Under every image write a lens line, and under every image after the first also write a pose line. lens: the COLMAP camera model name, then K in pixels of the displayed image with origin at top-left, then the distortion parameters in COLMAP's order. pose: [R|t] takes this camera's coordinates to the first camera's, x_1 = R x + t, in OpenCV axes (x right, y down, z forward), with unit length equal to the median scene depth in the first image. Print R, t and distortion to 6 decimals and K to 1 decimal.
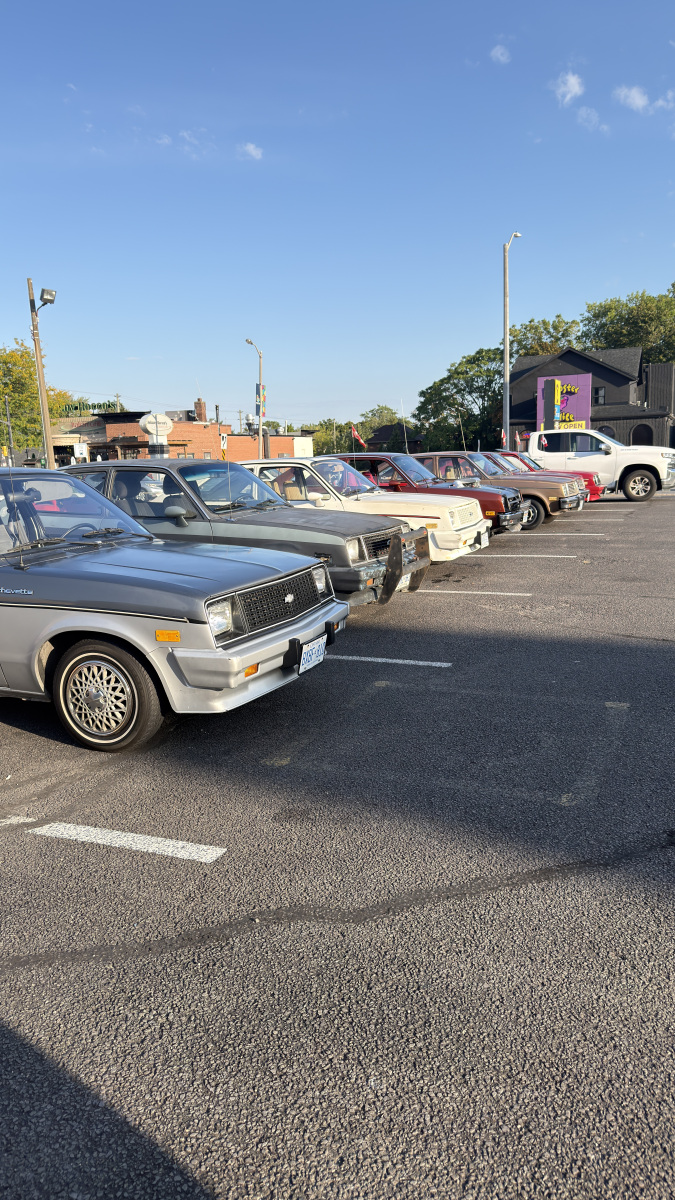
lens RADIAL K [[841.1, 0, 333.9], [0, 841.1, 595.5], [0, 0, 1]] dist [0.076029, -0.100965]
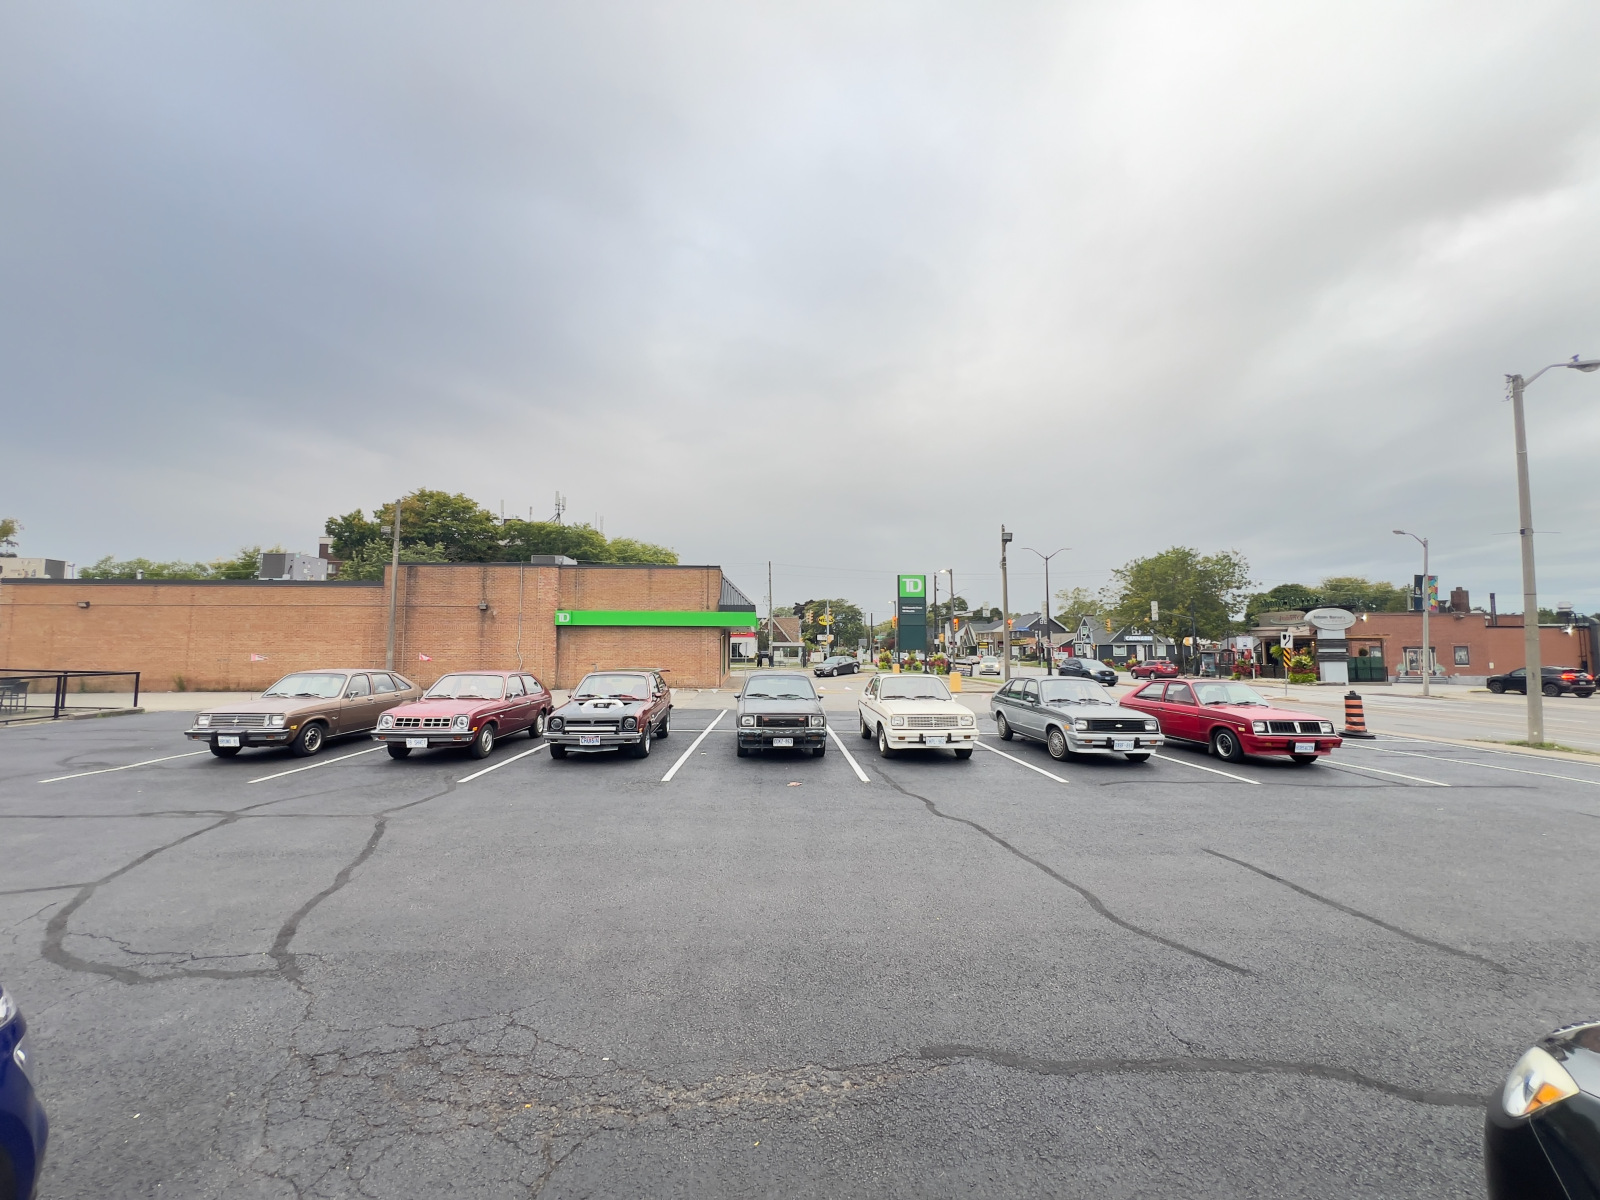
lens RADIAL K [[633.0, 0, 798.6], [0, 633.0, 598.0], [0, 0, 1]] dist [-0.003018, -0.000097]
pose [[0.437896, -0.031669, -0.898468, 0.542125], [-0.166599, 0.979212, -0.115713, -0.102218], [0.883454, 0.200354, 0.423517, 0.366280]]
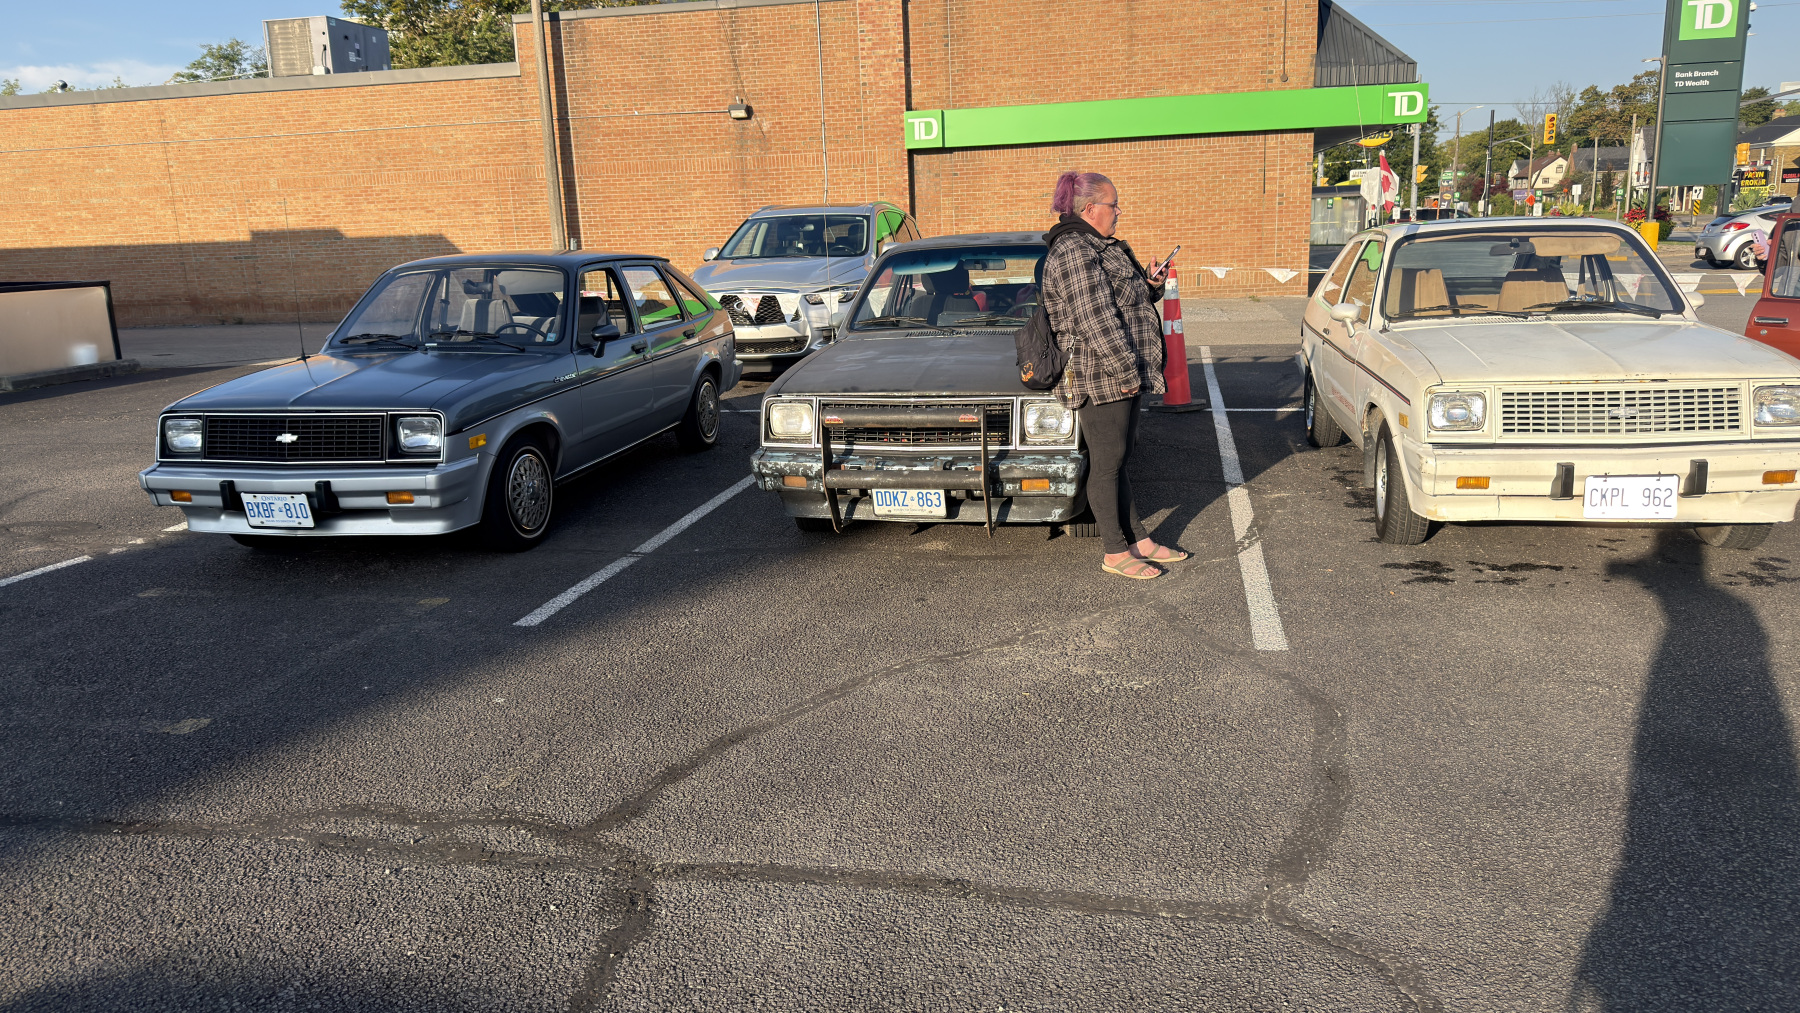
lens RADIAL K [[1261.6, 0, 899.2], [0, 1261.6, 508.0], [0, 0, 1]] dist [0.076029, -0.100965]
pose [[0.199479, 0.244018, -0.949033, 0.261456], [-0.132169, 0.966348, 0.220689, -0.058907], [0.970948, 0.081410, 0.225017, 0.267566]]
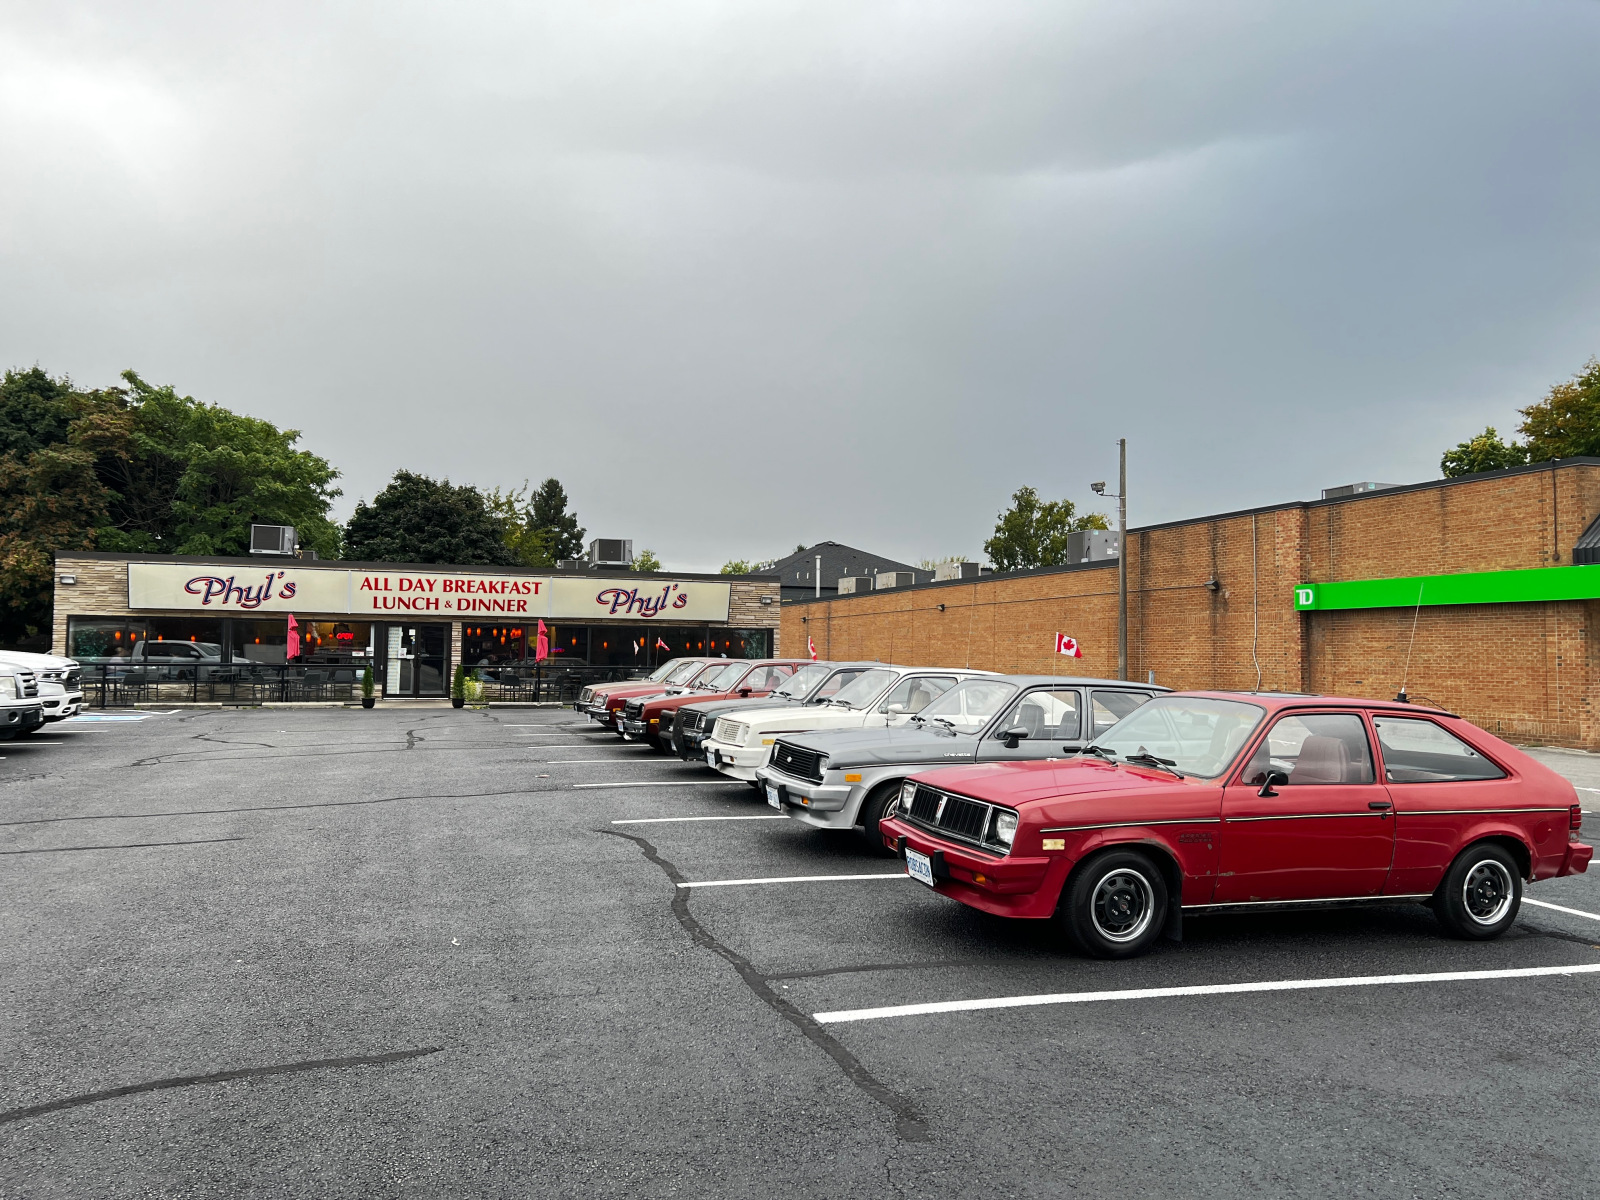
lens RADIAL K [[1189.6, 0, 811.9], [0, 1189.6, 587.3], [0, 0, 1]] dist [0.028155, 0.008270]
pose [[-0.745223, -0.003303, -0.666807, 0.499598], [-0.087148, 0.991893, 0.092483, -0.216965], [0.661095, 0.127032, -0.739470, 1.107313]]
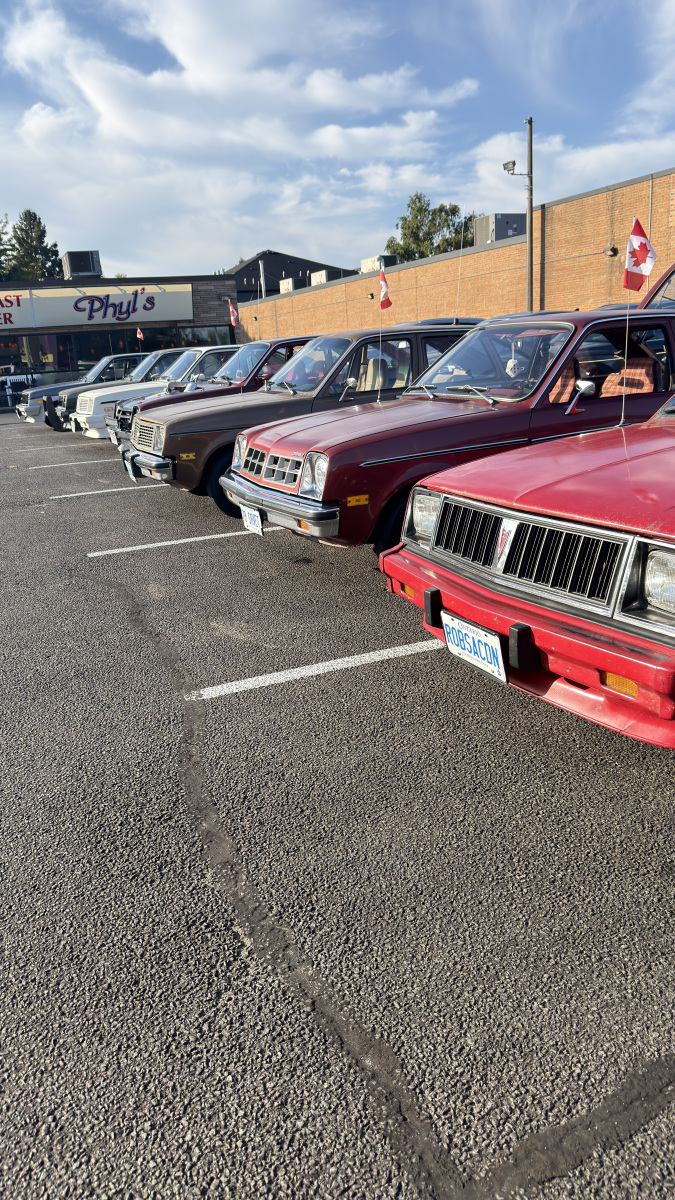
lens RADIAL K [[841.1, 0, 337.3], [0, 841.1, 593.5], [0, 0, 1]] dist [0.076029, -0.100965]
pose [[-0.687221, 0.286997, -0.667353, 0.365372], [-0.021265, 0.910311, 0.413379, -0.175807], [0.726138, 0.298274, -0.619481, 0.963332]]
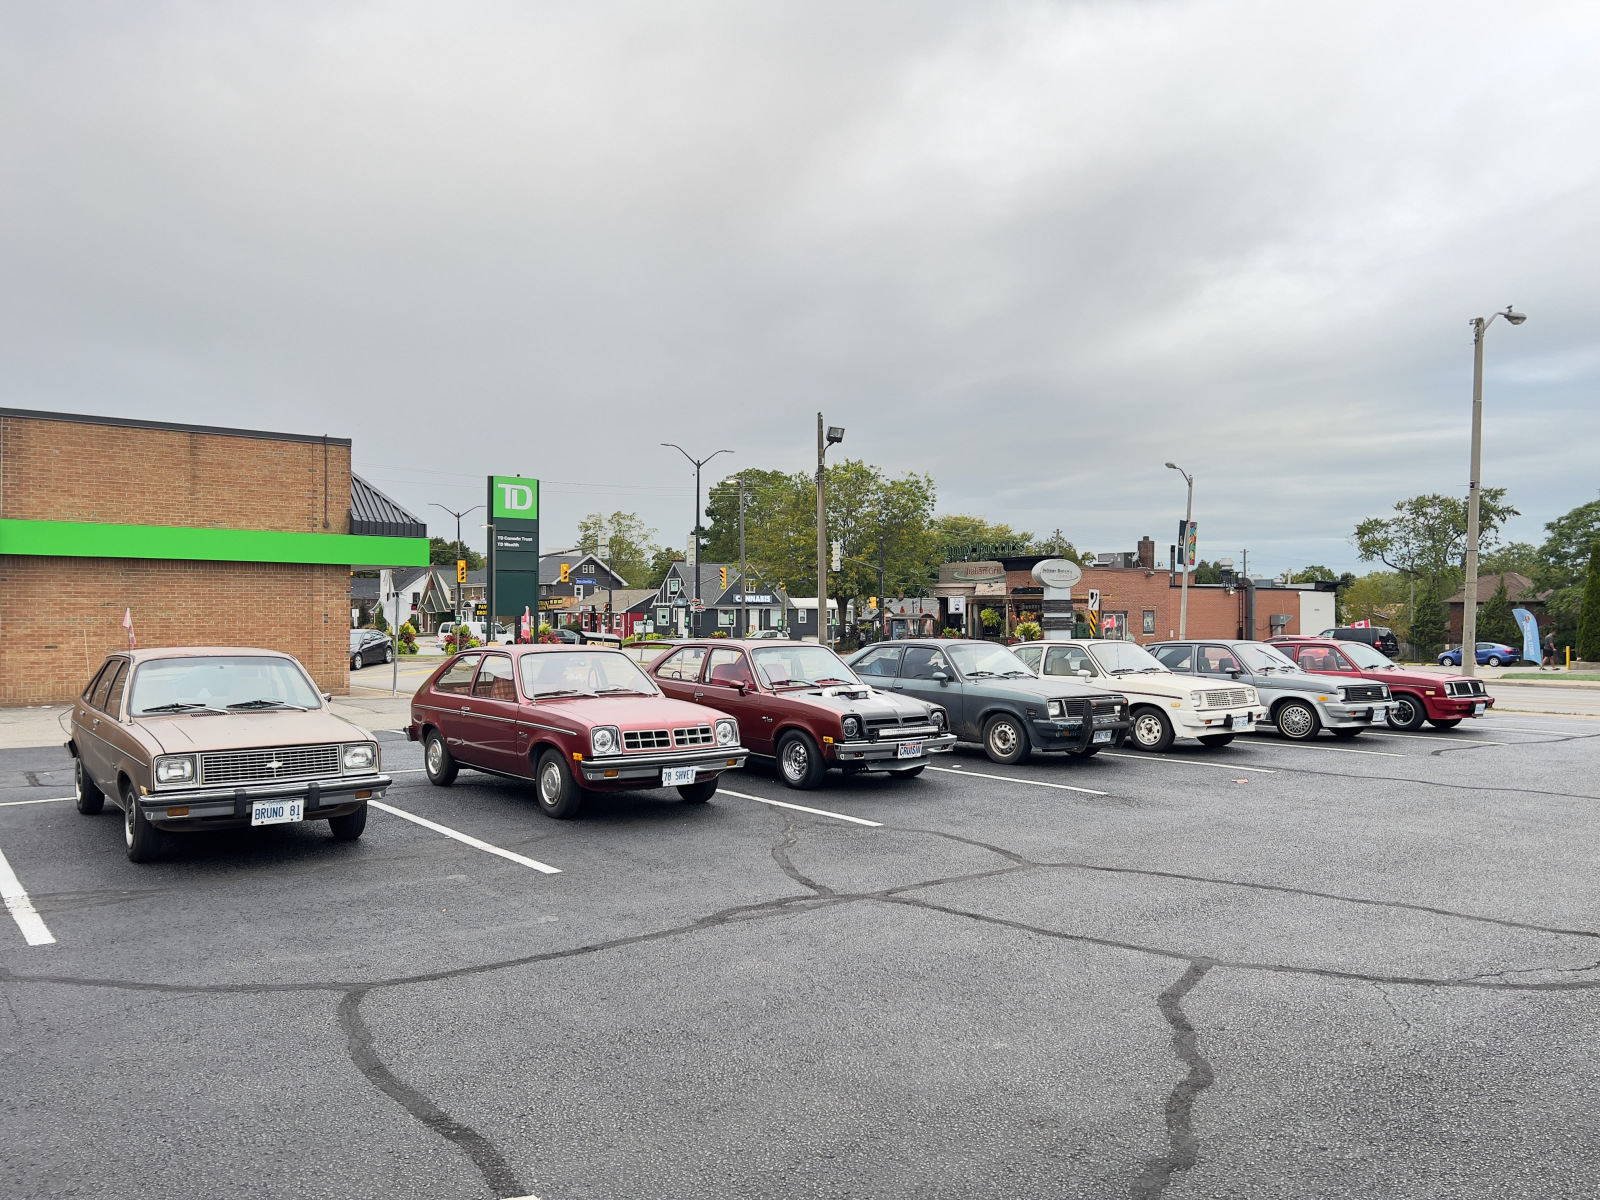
lens RADIAL K [[1189.6, 0, 796.7], [0, 1189.6, 599.1], [0, 0, 1]] dist [0.028155, 0.008270]
pose [[0.877959, 0.030286, -0.477777, 0.267328], [-0.110803, 0.983754, -0.141250, -0.016356], [0.465737, 0.176951, 0.867051, -0.034160]]
